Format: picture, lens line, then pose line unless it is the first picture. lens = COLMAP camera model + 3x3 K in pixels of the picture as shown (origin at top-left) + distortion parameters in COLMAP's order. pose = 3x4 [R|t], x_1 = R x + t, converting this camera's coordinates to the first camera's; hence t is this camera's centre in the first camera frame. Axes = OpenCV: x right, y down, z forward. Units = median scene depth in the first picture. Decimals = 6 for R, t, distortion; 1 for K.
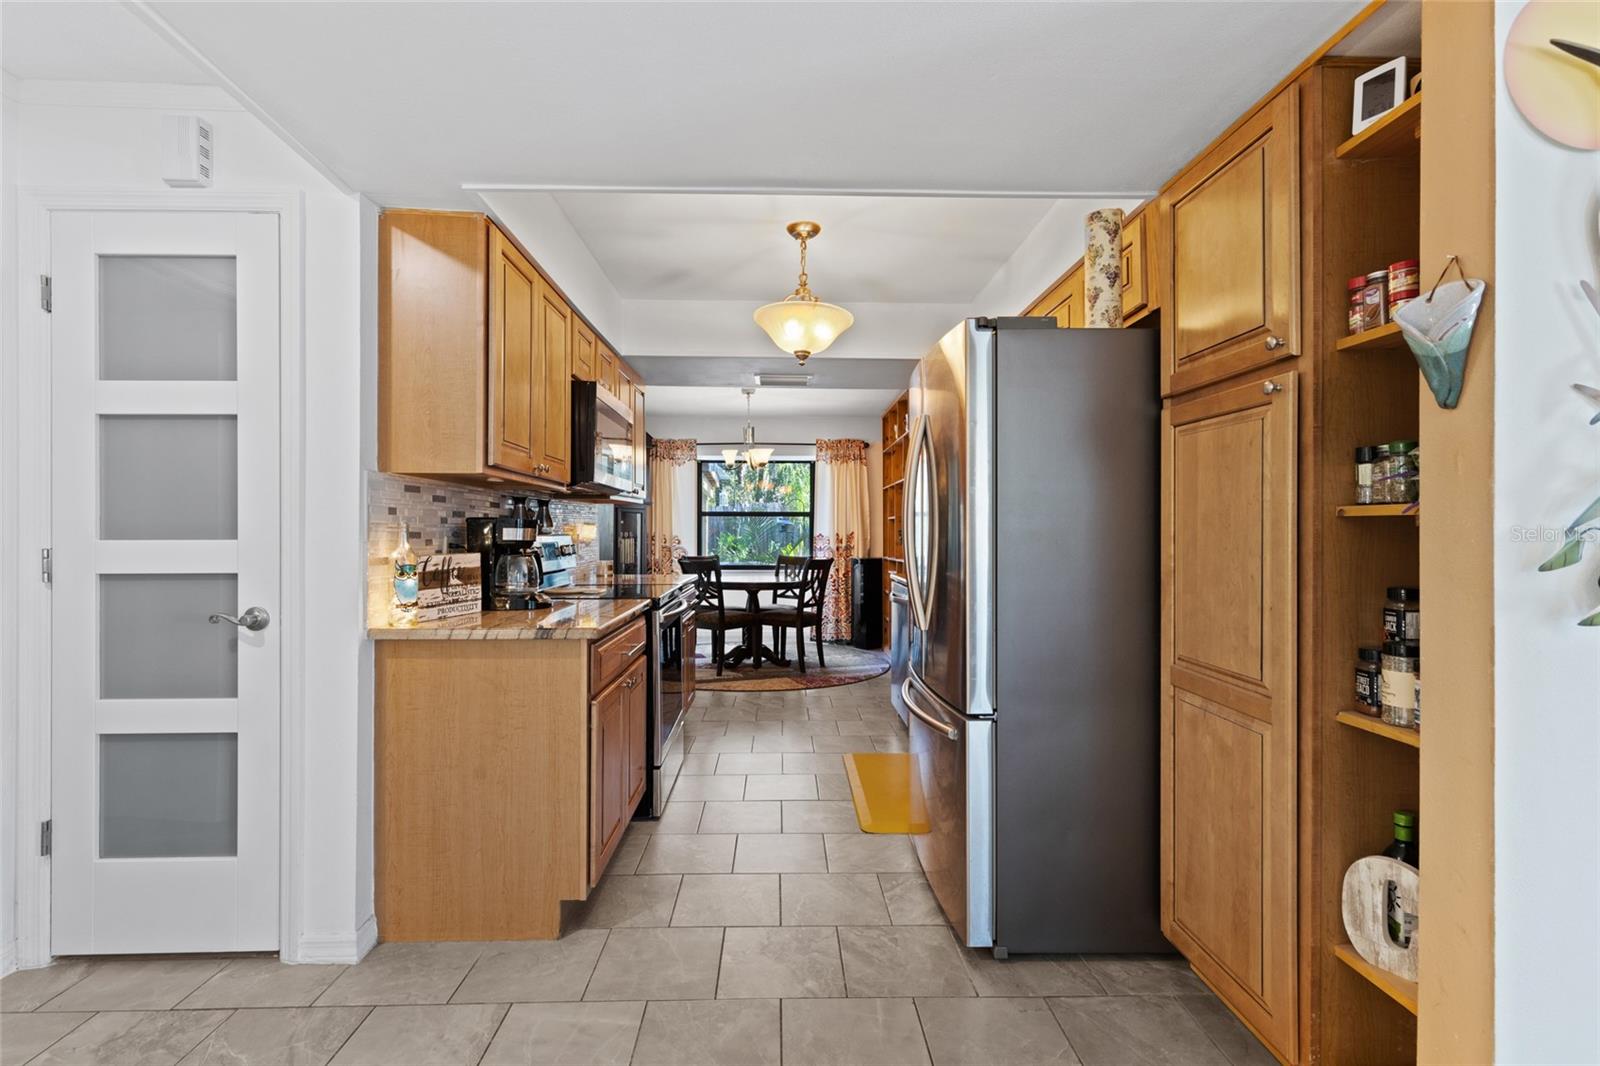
lens RADIAL K [[726.0, 0, 789.8], [0, 726.0, 531.7], [0, 0, 1]] dist [0.002829, -0.000100]
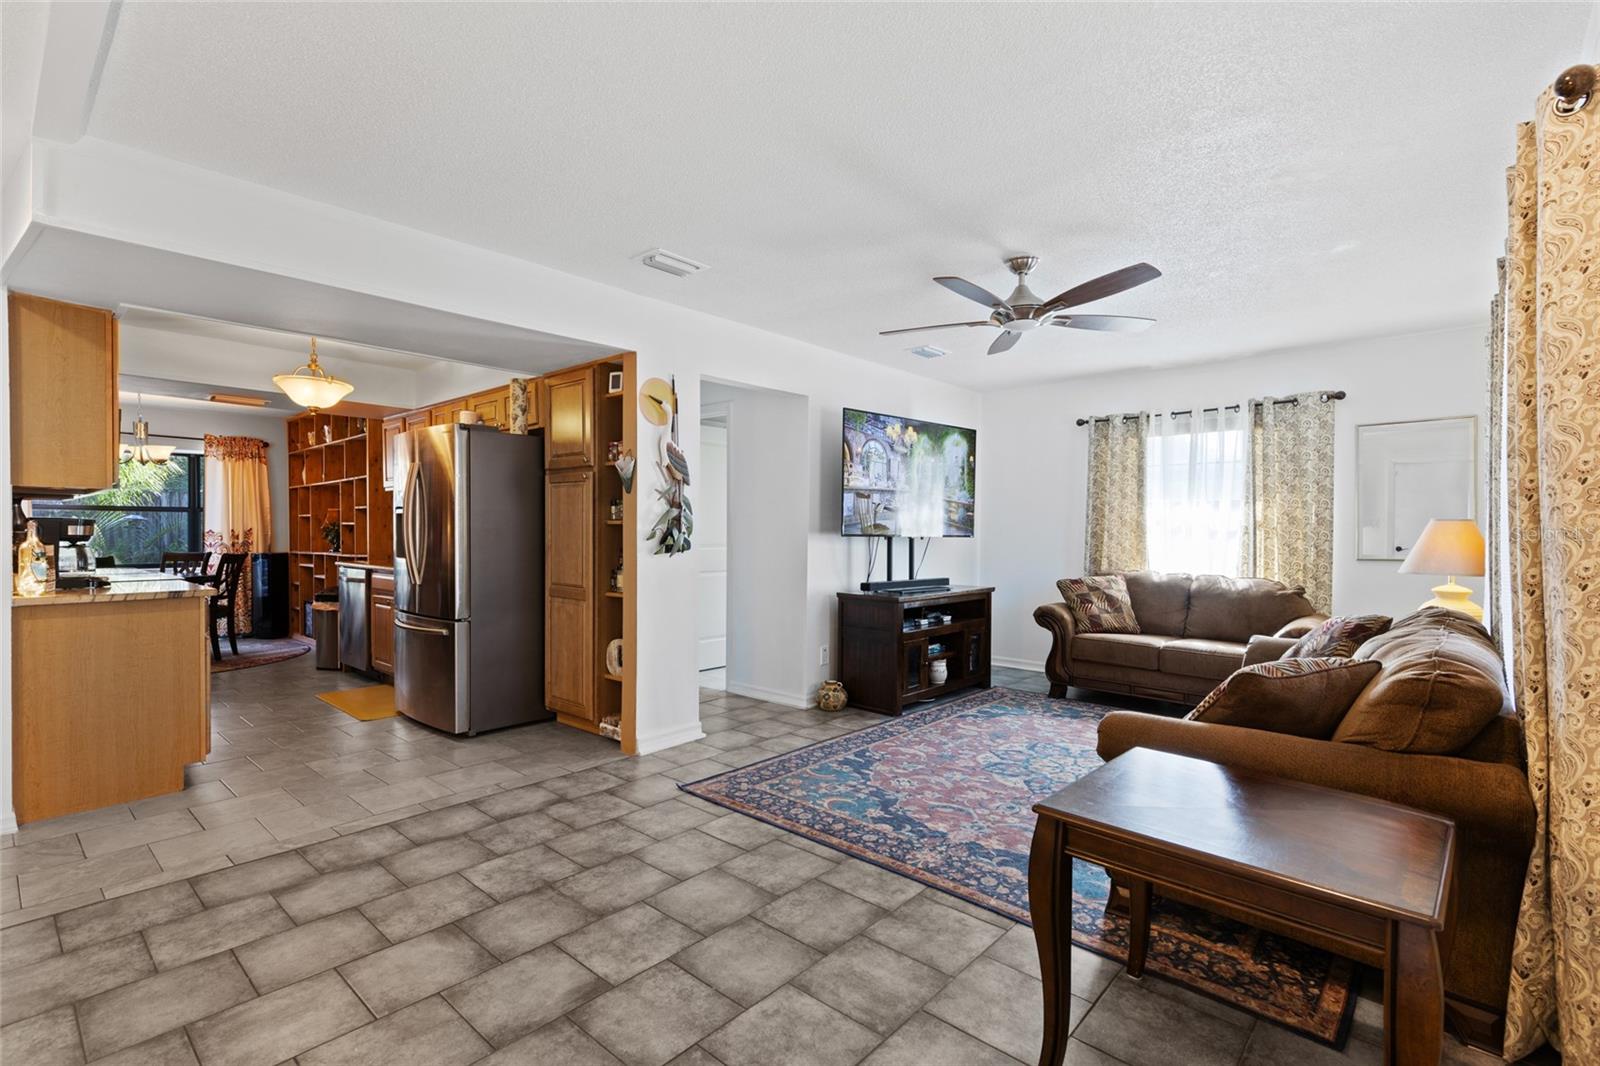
lens RADIAL K [[746.5, 0, 798.8], [0, 746.5, 538.9], [0, 0, 1]] dist [0.007384, -0.000702]
pose [[0.679009, -0.007973, 0.734086, -0.660644], [-0.002762, 0.999906, 0.013415, -0.003332], [-0.734124, -0.011137, 0.678924, -1.158679]]
